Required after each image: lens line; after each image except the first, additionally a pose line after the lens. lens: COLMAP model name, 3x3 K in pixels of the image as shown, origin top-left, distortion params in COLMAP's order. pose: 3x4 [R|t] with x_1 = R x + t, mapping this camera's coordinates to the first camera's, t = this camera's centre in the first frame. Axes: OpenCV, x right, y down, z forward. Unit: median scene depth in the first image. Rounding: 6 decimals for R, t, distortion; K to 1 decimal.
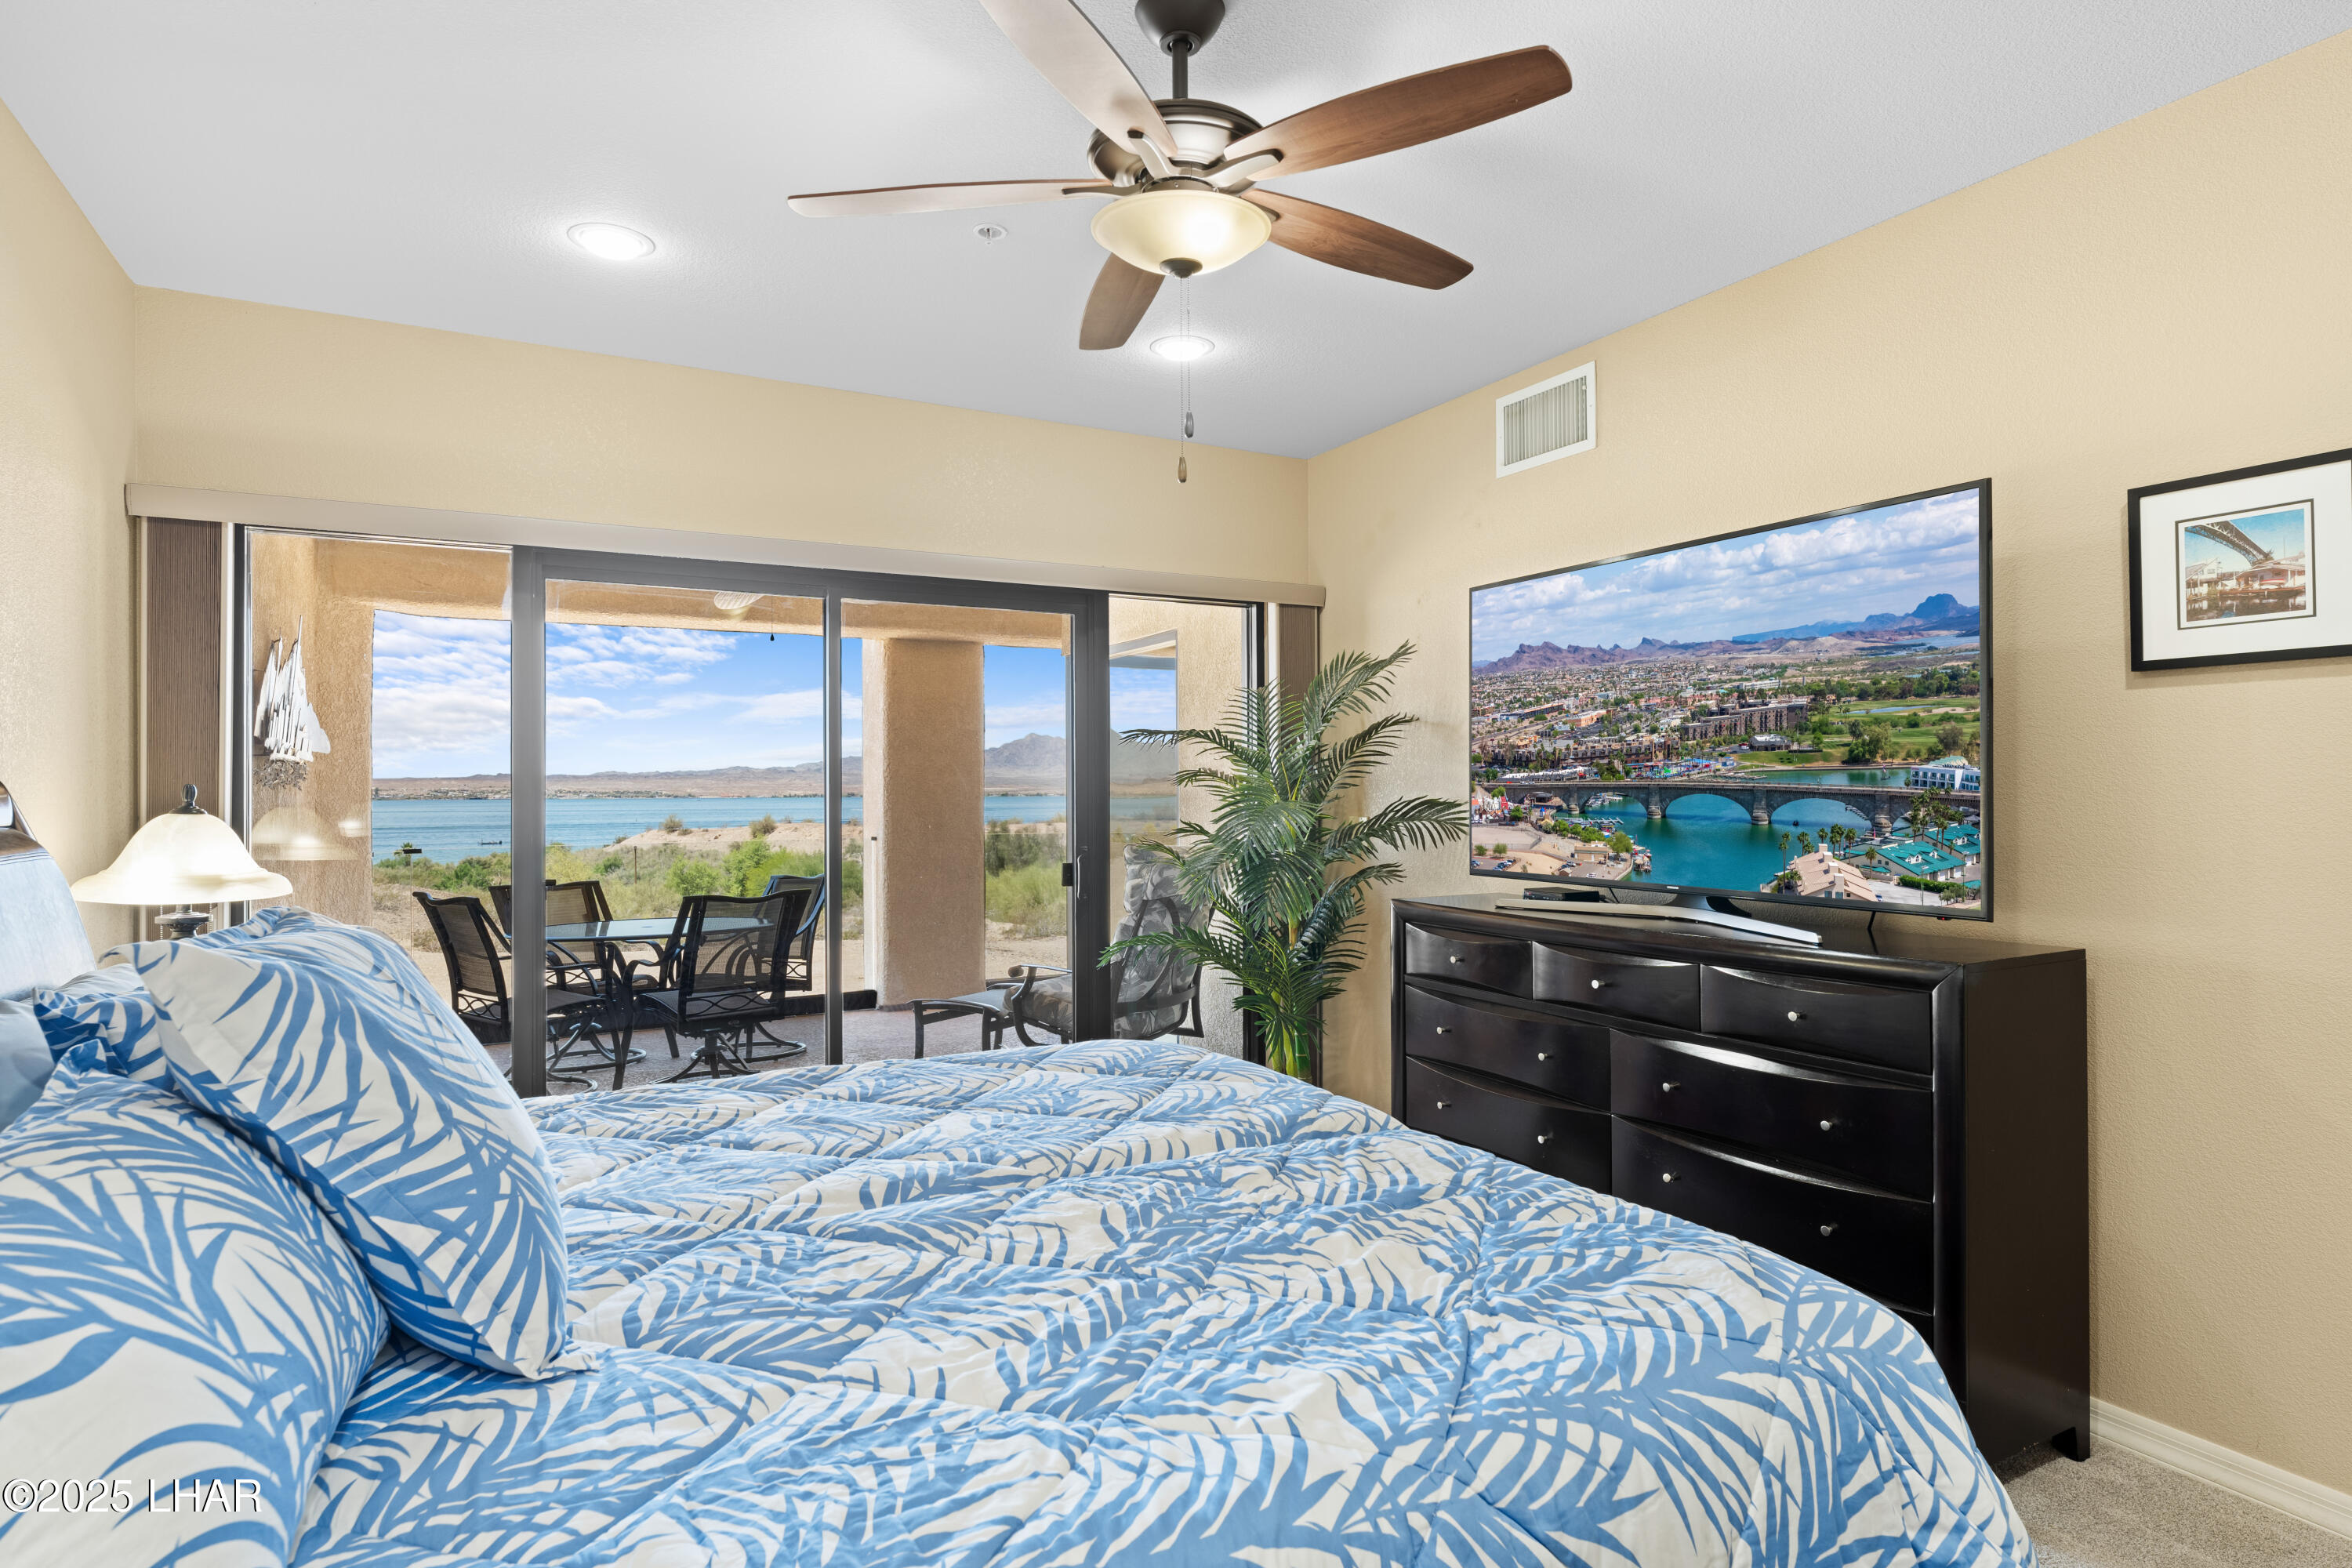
lens RADIAL K [[1281.6, 0, 1184.1], [0, 1281.6, 769.6], [0, 0, 1]] dist [0.000904, -0.002528]
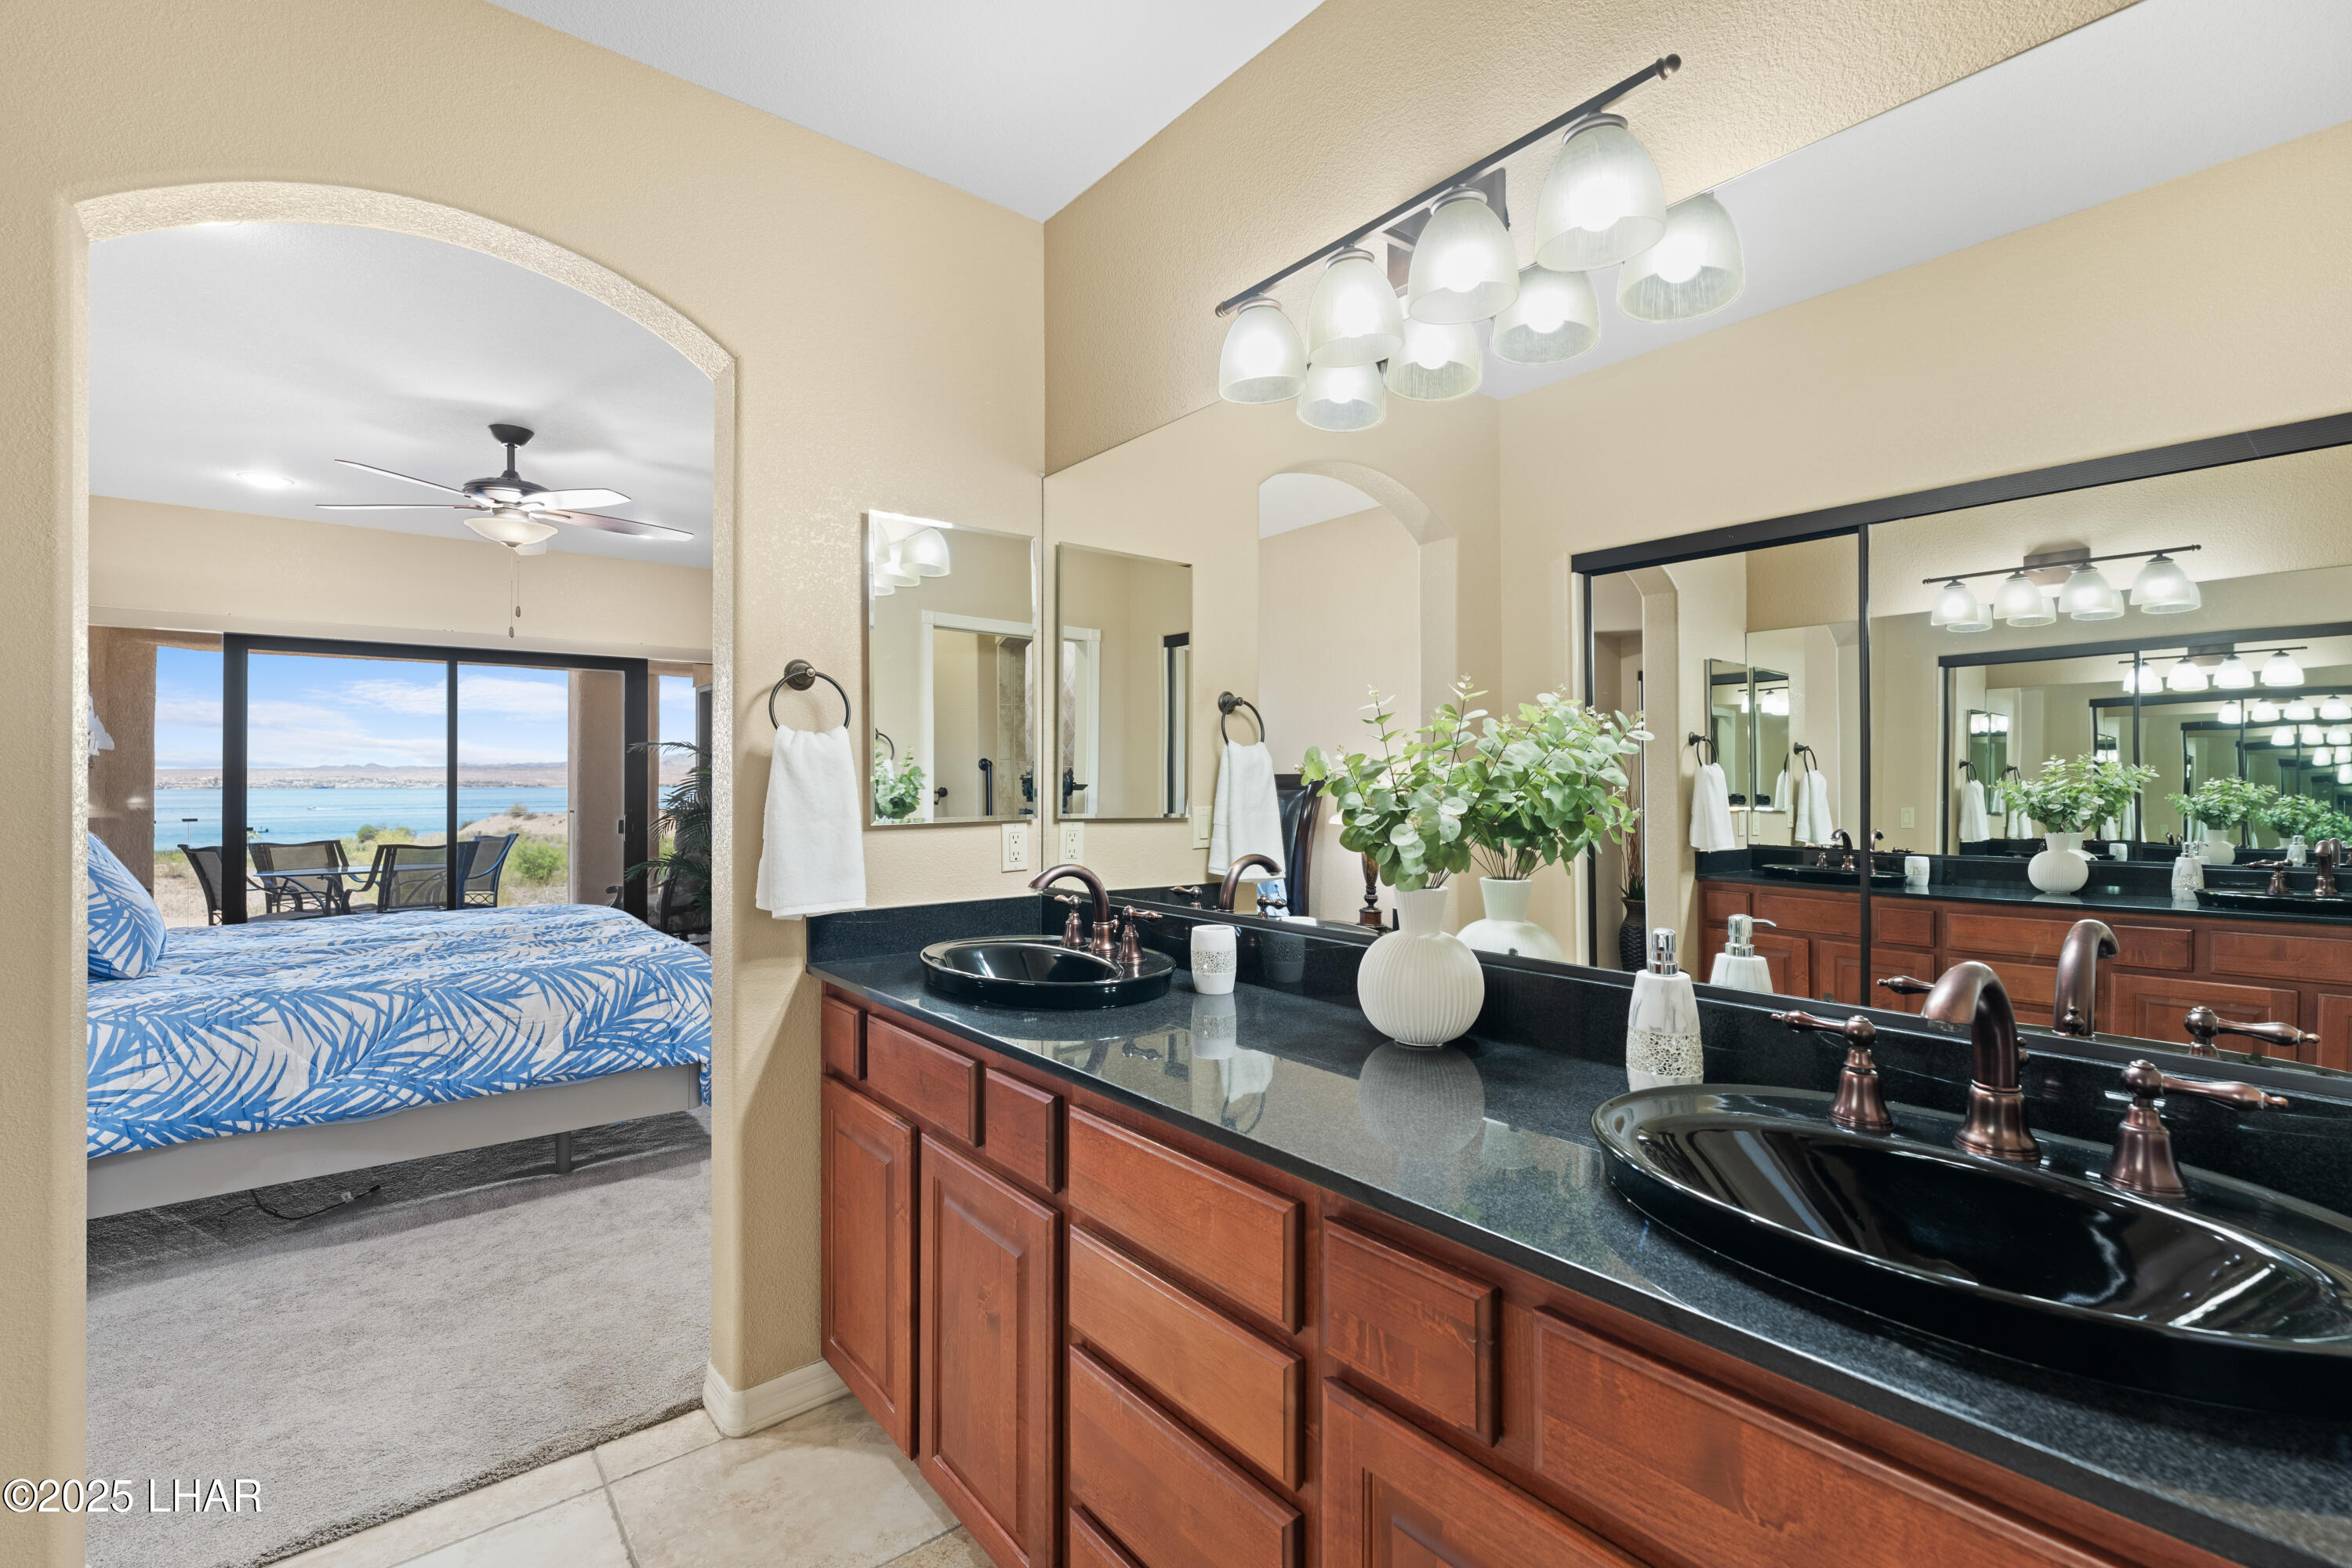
lens RADIAL K [[1054.3, 0, 1200.9], [0, 1054.3, 772.5], [0, 0, 1]] dist [-0.000956, 0.000222]
pose [[0.982372, 0.007229, 0.186796, 0.491269], [-0.008243, 0.999955, 0.004650, -0.003904], [-0.186754, -0.006108, 0.982388, -0.618476]]
